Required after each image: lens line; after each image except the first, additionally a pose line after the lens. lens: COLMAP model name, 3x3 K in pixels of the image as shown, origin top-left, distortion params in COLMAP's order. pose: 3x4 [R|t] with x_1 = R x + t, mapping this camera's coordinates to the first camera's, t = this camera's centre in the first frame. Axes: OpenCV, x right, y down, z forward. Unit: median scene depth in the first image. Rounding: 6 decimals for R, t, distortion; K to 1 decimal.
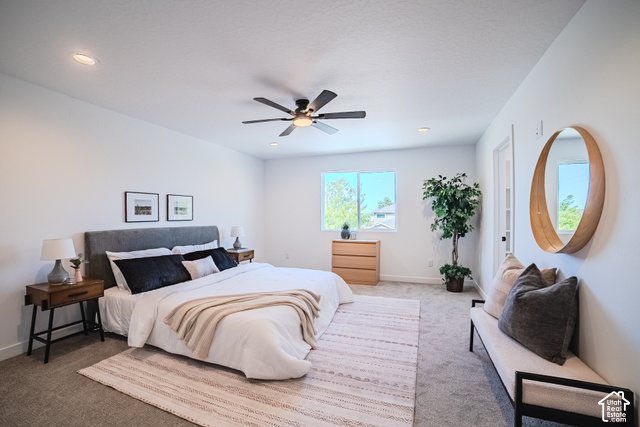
lens RADIAL K [[281.1, 0, 320.1], [0, 281.1, 215.4], [0, 0, 1]] dist [0.000190, 0.000050]
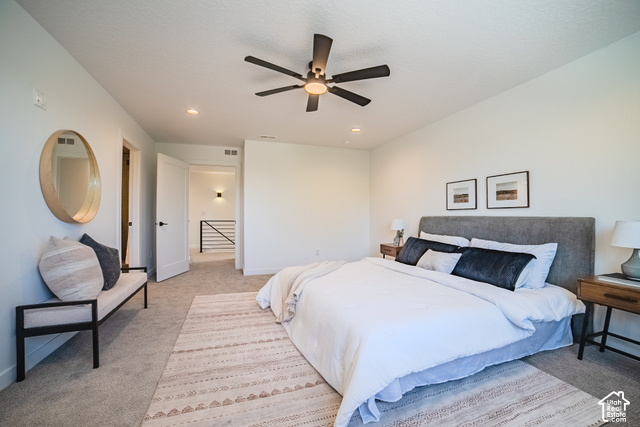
lens RADIAL K [[281.1, 0, 322.1], [0, 281.1, 213.5], [0, 0, 1]] dist [0.000190, 0.000050]
pose [[-0.777267, -0.004251, -0.629157, 0.393928], [-0.001055, 0.999985, -0.005454, 0.042218], [0.629170, -0.003575, -0.777259, 1.445824]]
